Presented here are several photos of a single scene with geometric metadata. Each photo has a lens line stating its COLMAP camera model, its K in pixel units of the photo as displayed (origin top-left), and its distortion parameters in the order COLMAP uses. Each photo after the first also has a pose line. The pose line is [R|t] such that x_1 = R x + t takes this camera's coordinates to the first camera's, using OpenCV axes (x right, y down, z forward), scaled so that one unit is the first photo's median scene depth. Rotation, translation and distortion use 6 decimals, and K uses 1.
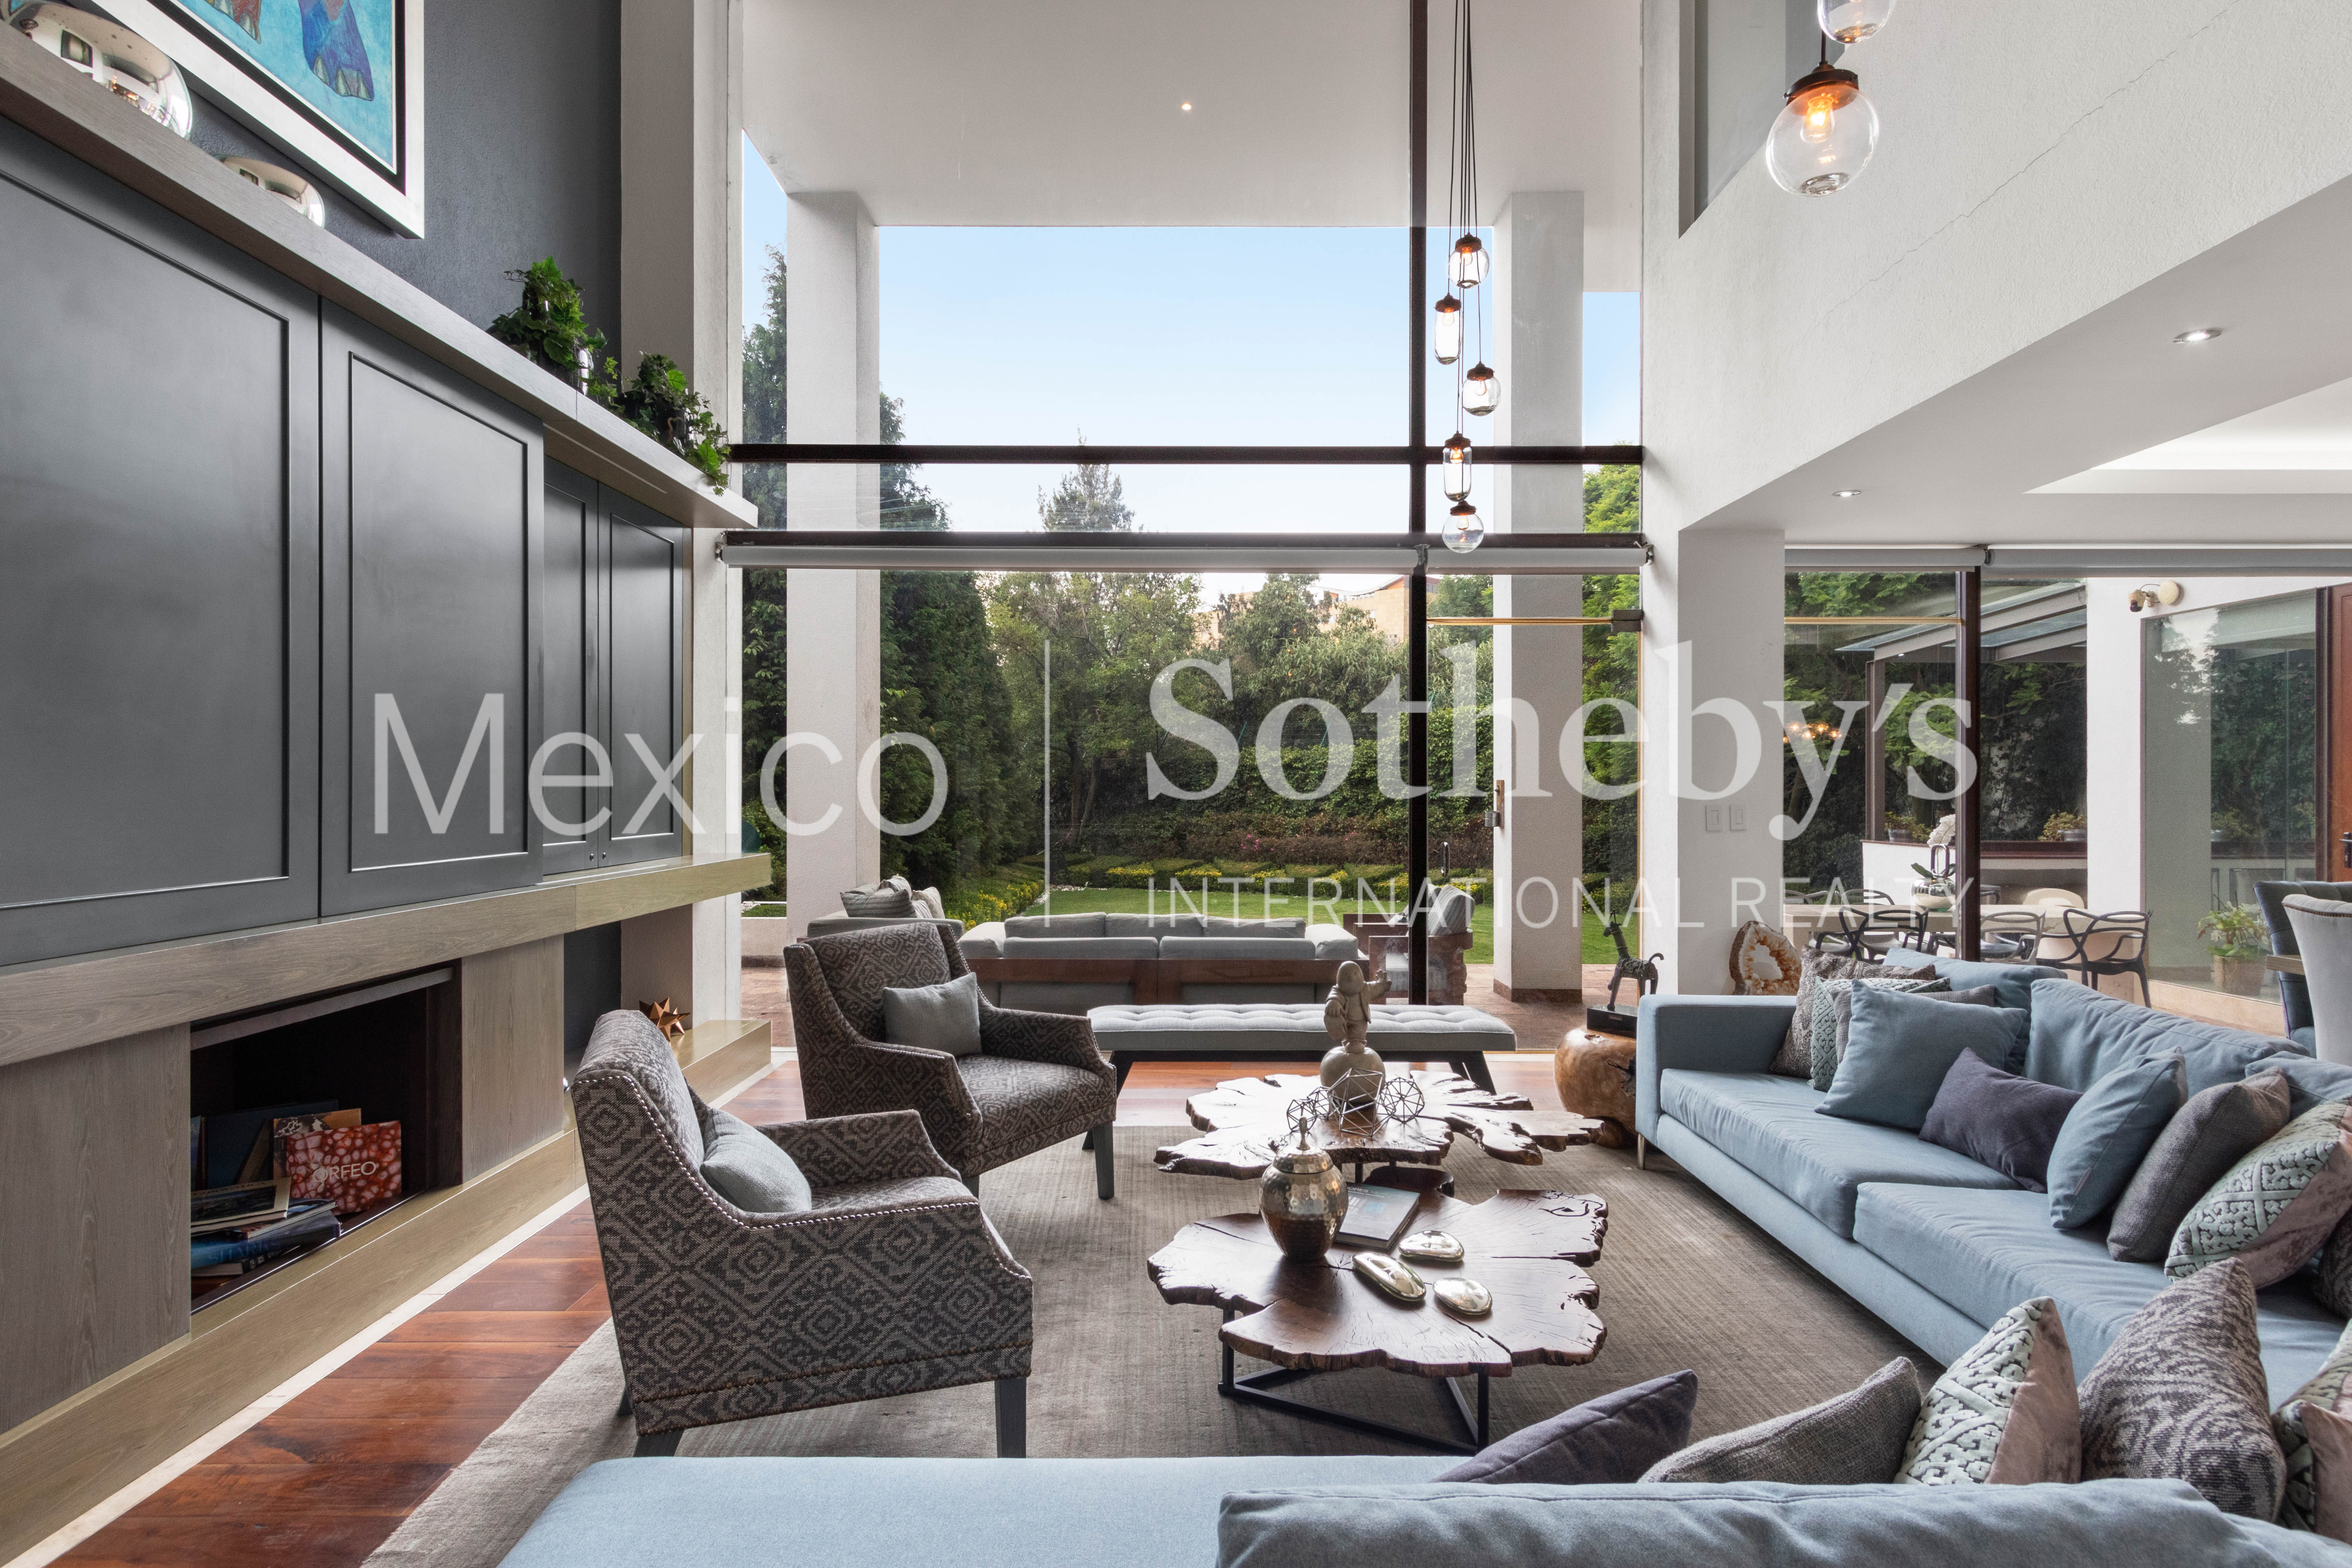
lens RADIAL K [[1237.0, 0, 1185.6], [0, 1237.0, 781.0], [0, 0, 1]] dist [0.006332, 0.000049]
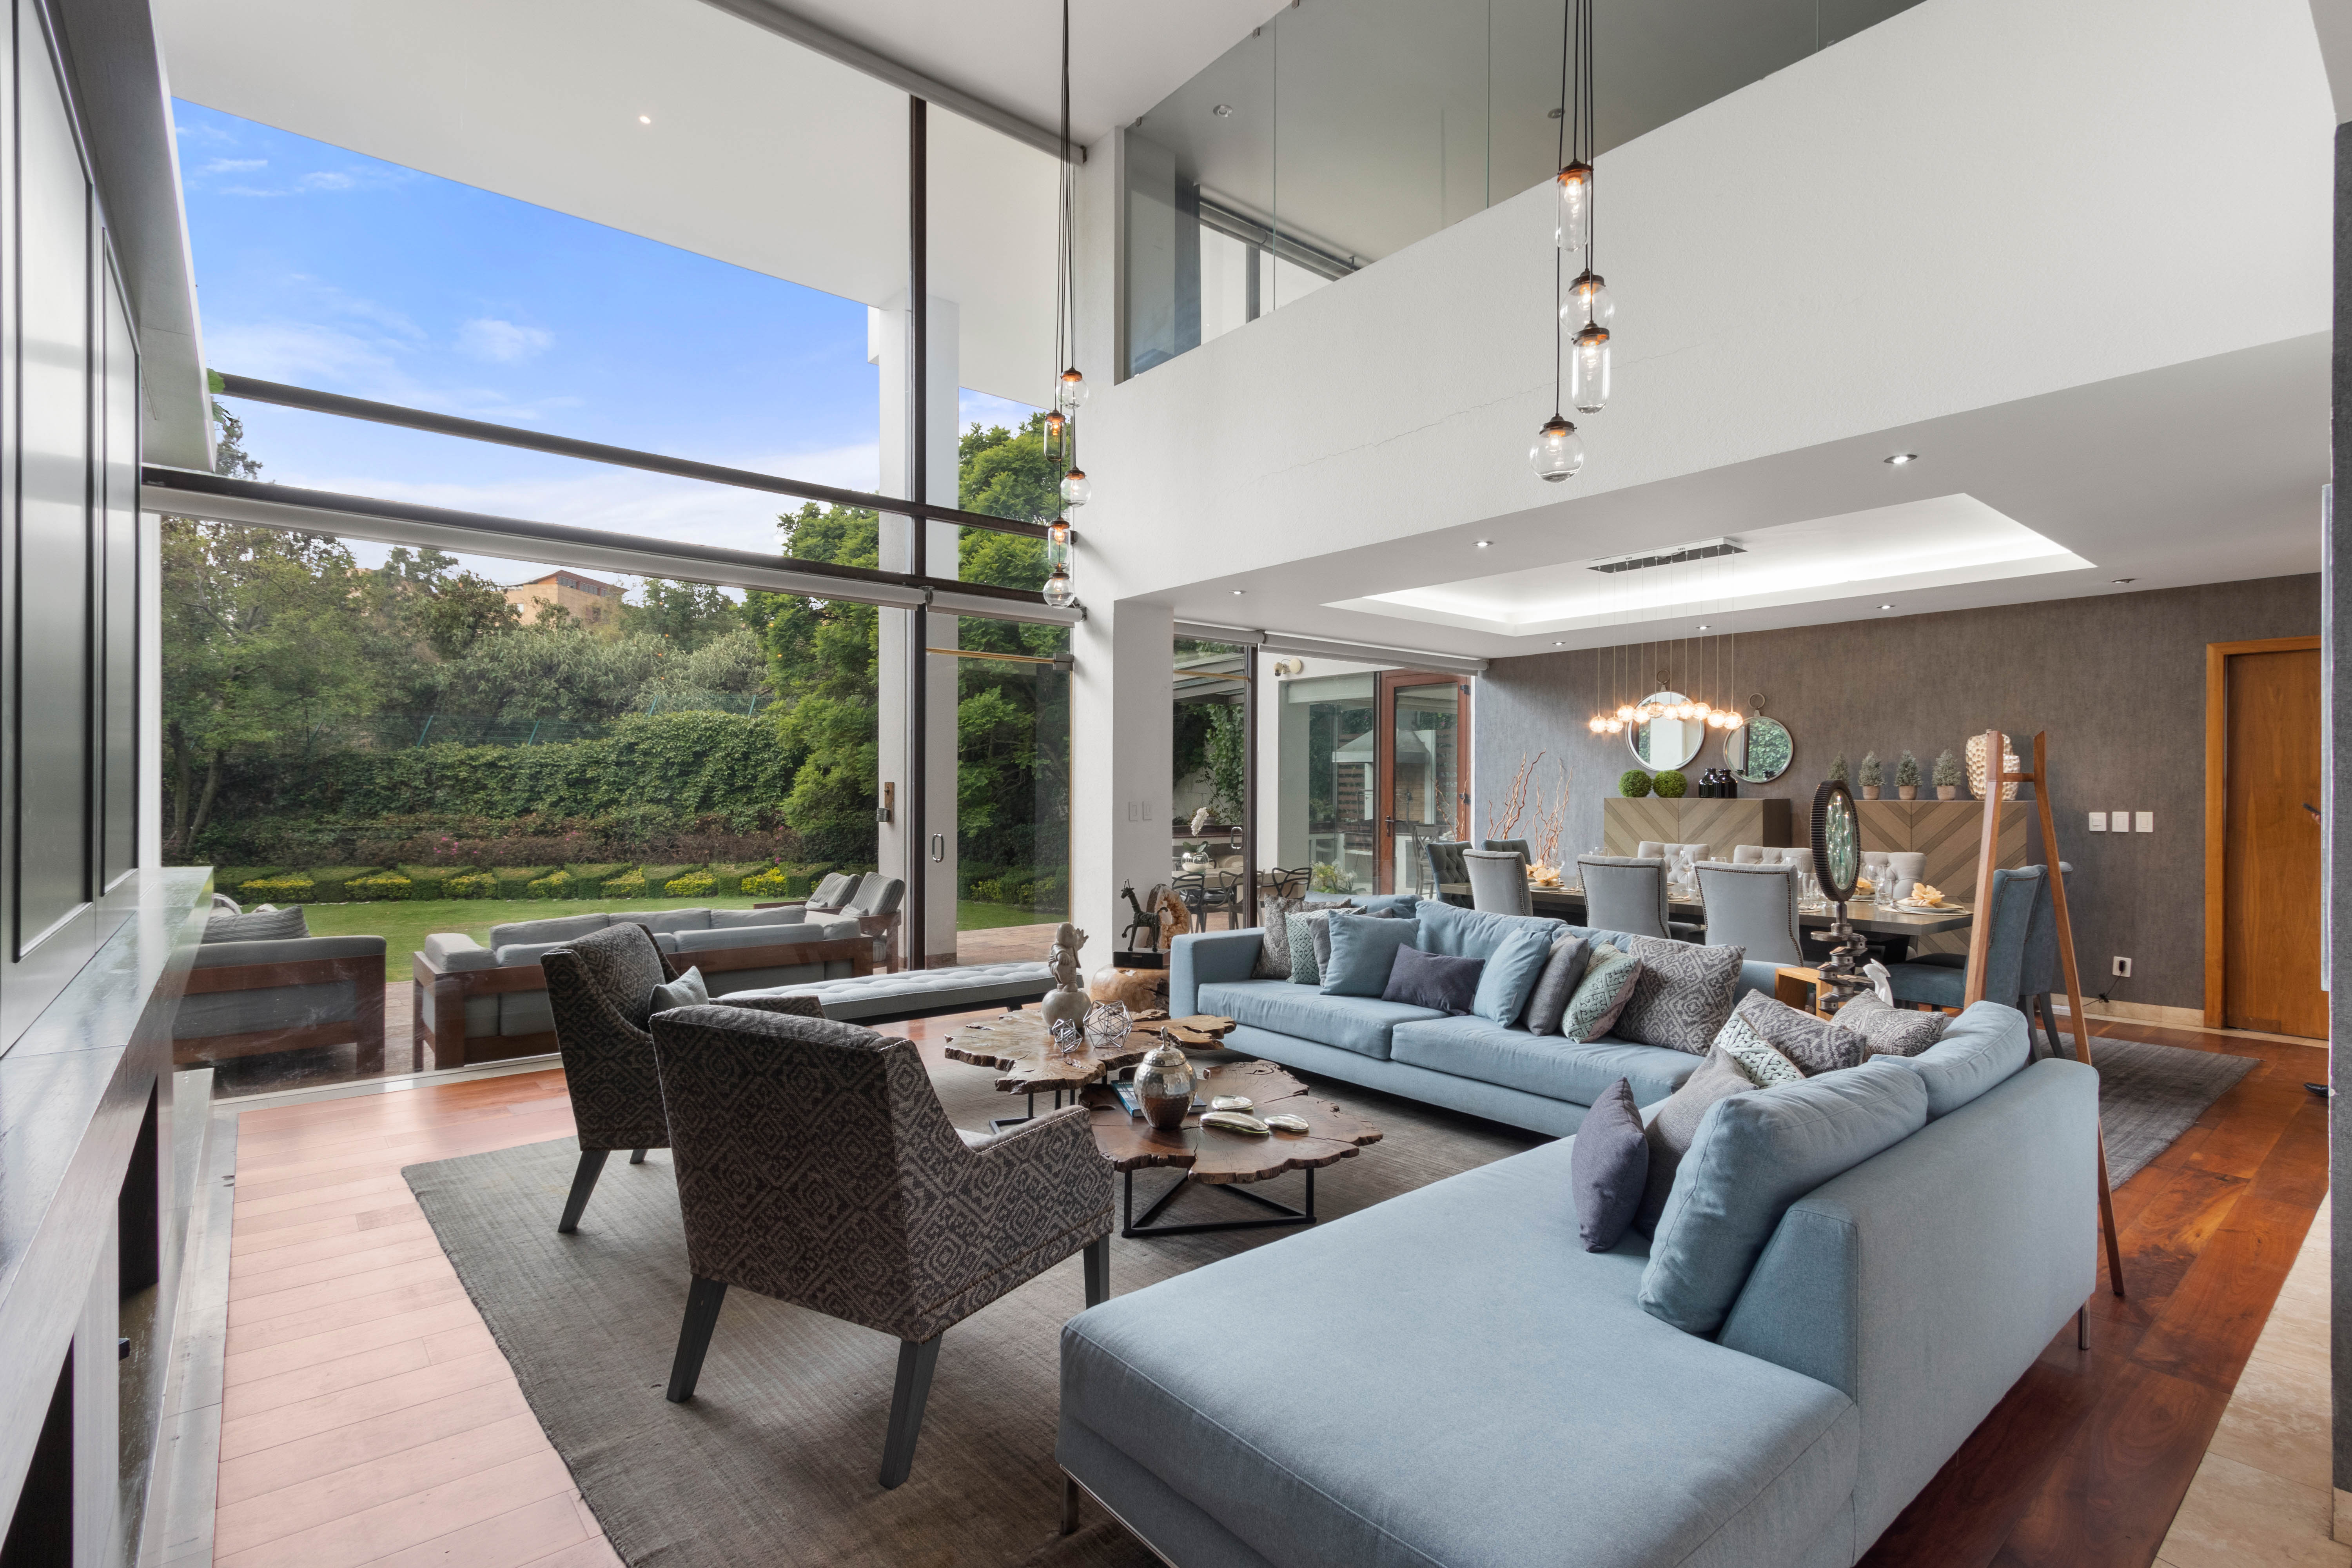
lens RADIAL K [[1111.0, 0, 1171.7], [0, 1111.0, 788.2], [0, 0, 1]] dist [0.012621, -0.000083]
pose [[0.771485, 0.002050, 0.636244, -0.312475], [-0.005739, 0.999977, 0.003737, -0.000596], [-0.636221, -0.006535, 0.771479, 0.014411]]
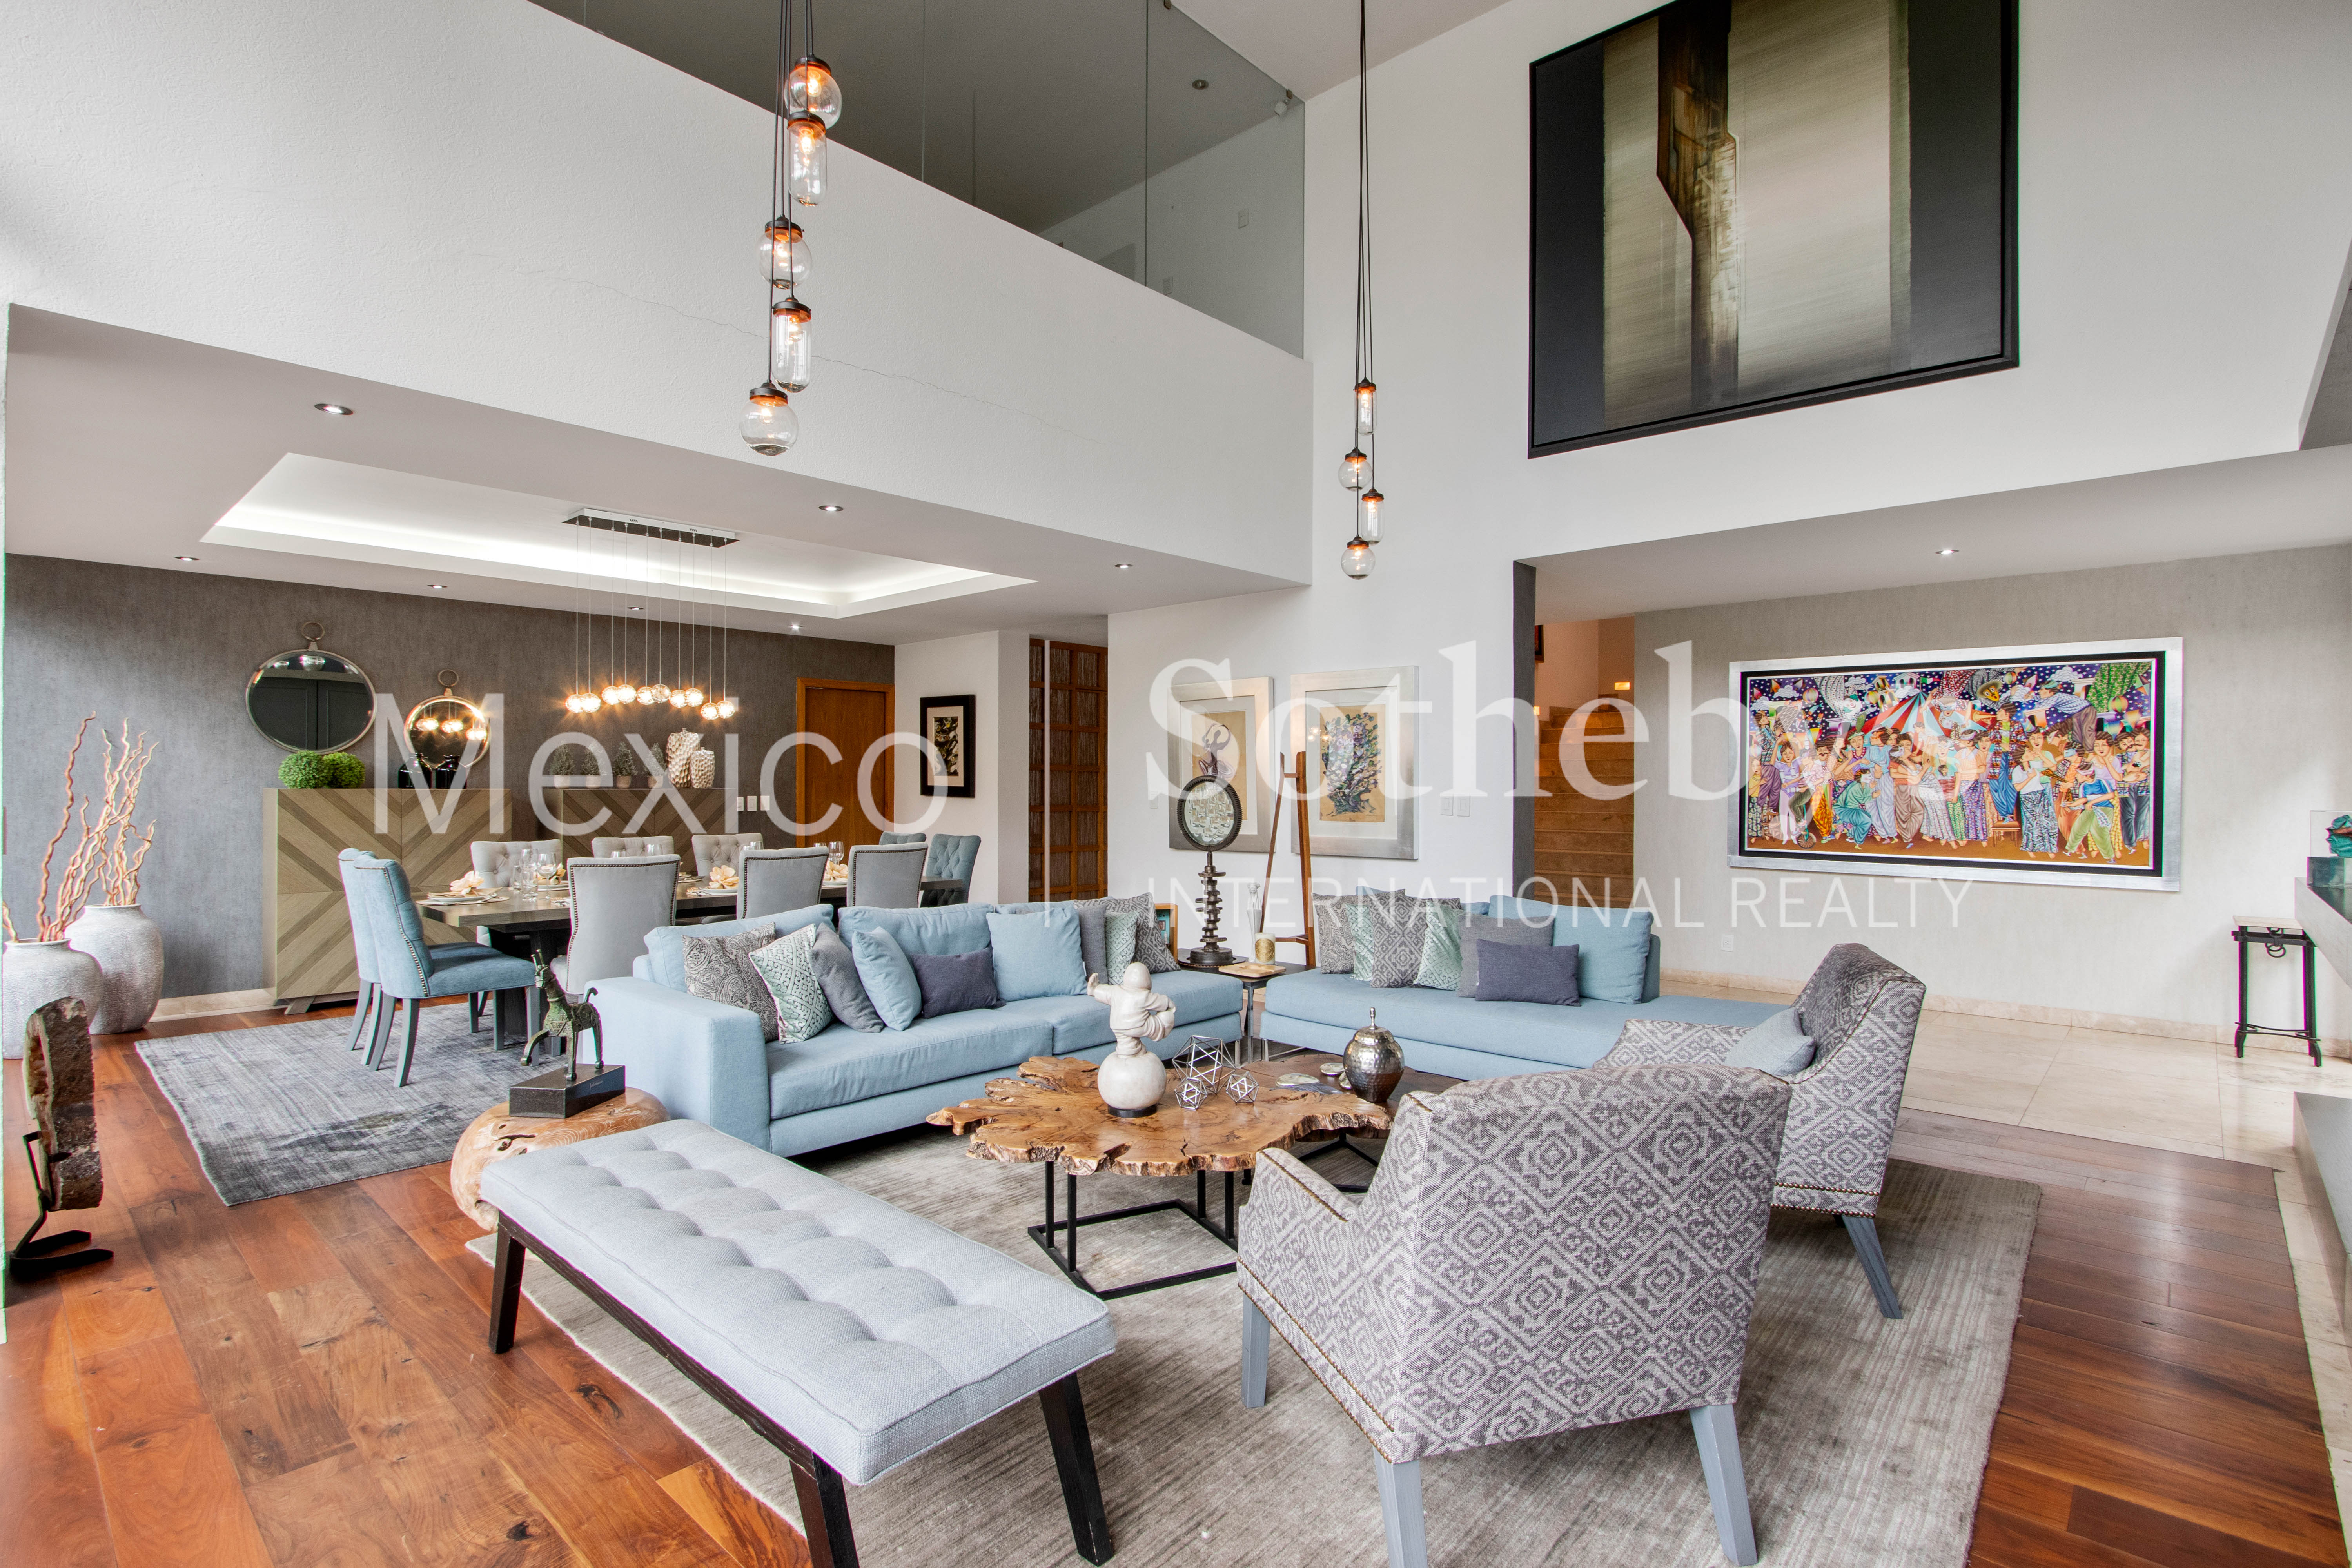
lens RADIAL K [[1111.0, 0, 1171.7], [0, 1111.0, 788.2], [0, 0, 1]] dist [0.012621, -0.000083]
pose [[-0.732435, -0.006986, 0.680801, -0.283218], [-0.007361, 0.999970, 0.002341, 0.003681], [-0.680797, -0.003297, -0.732464, 0.940903]]
